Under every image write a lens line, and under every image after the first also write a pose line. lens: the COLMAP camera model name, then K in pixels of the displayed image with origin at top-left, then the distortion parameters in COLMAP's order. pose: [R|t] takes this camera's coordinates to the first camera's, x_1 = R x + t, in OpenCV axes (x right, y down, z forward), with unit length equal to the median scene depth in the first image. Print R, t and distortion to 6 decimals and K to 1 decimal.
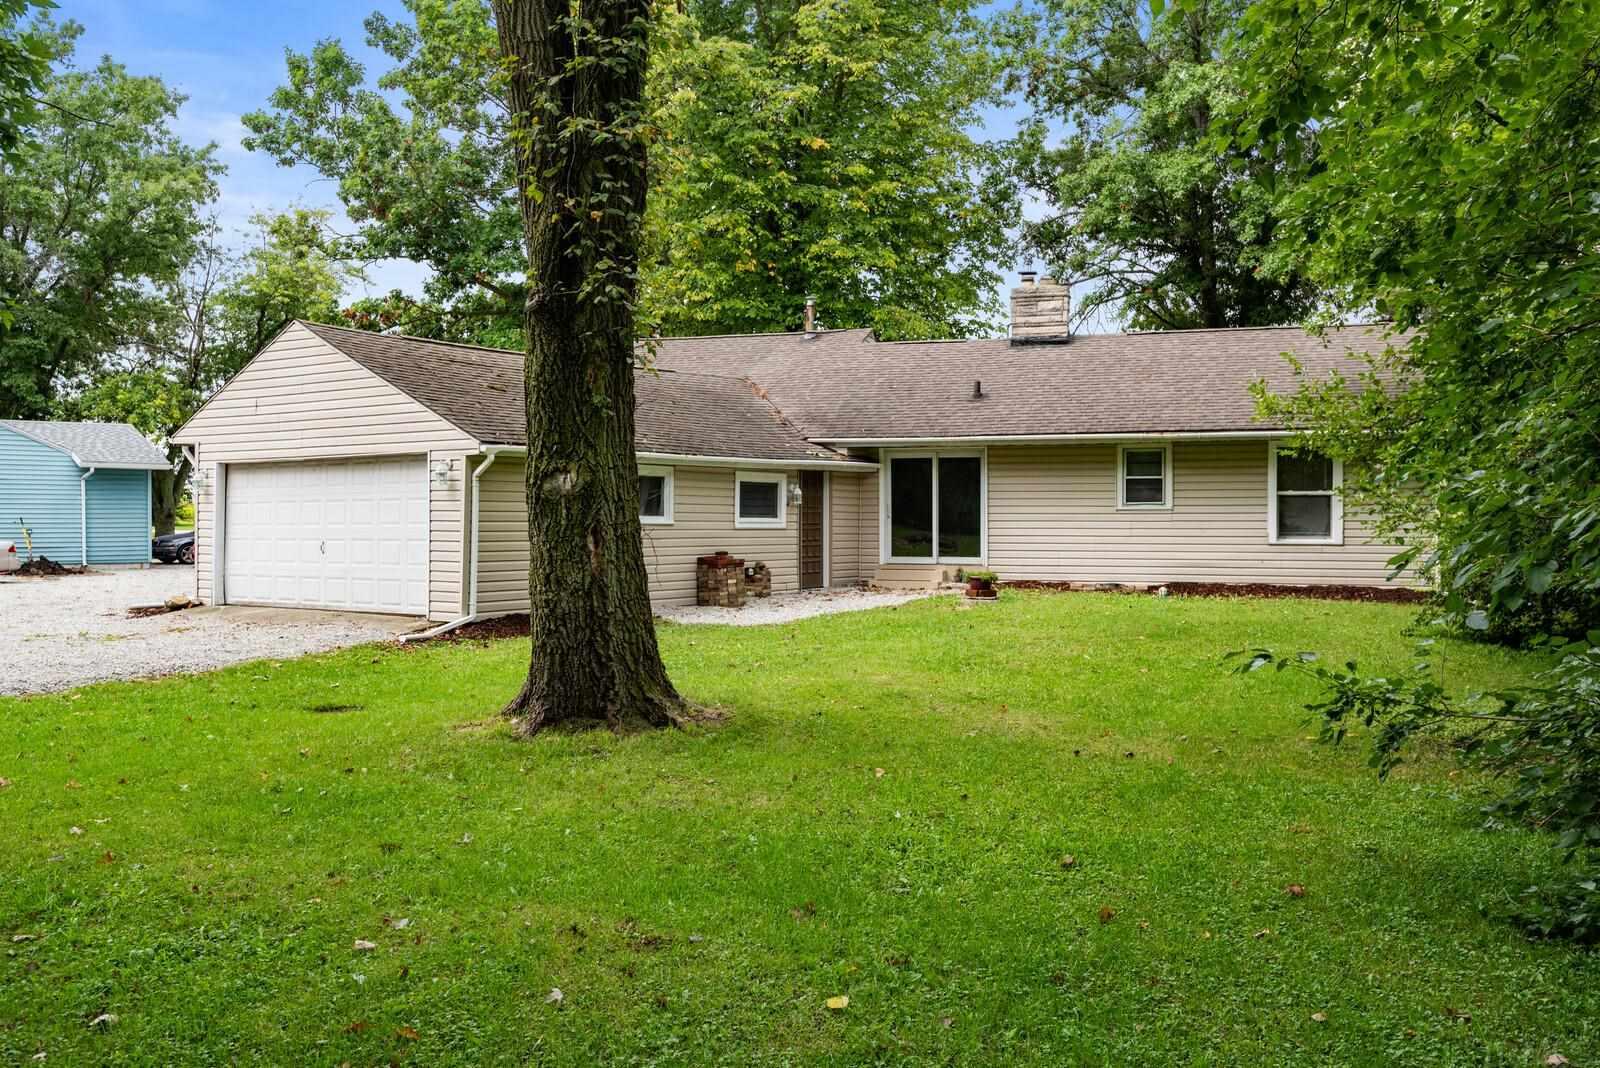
lens RADIAL K [[1287.7, 0, 800.0], [0, 1287.7, 534.0], [0, 0, 1]] dist [0.032623, 0.000642]
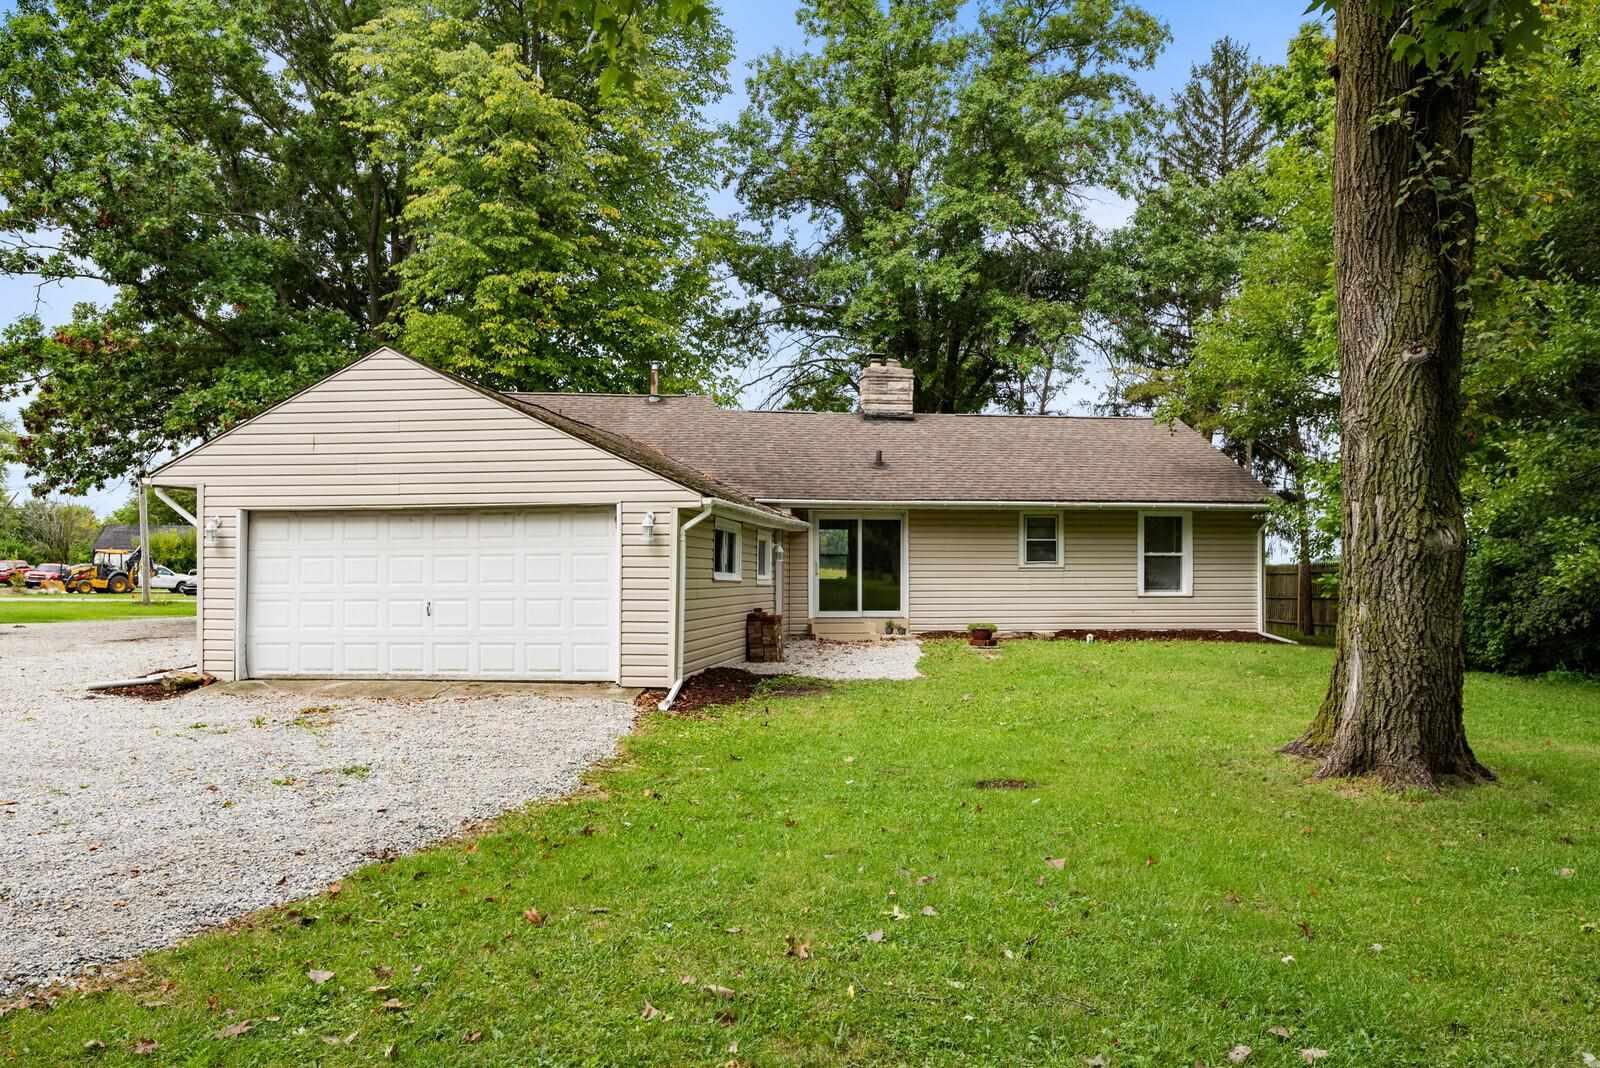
lens RADIAL K [[1152.0, 0, 799.8], [0, 1152.0, 608.2], [0, 0, 1]] dist [0.027805, -0.000007]
pose [[0.913073, -0.012414, 0.407606, -0.360169], [0.005822, 0.999831, 0.017409, -0.001813], [-0.407754, -0.013522, 0.912992, 0.142415]]
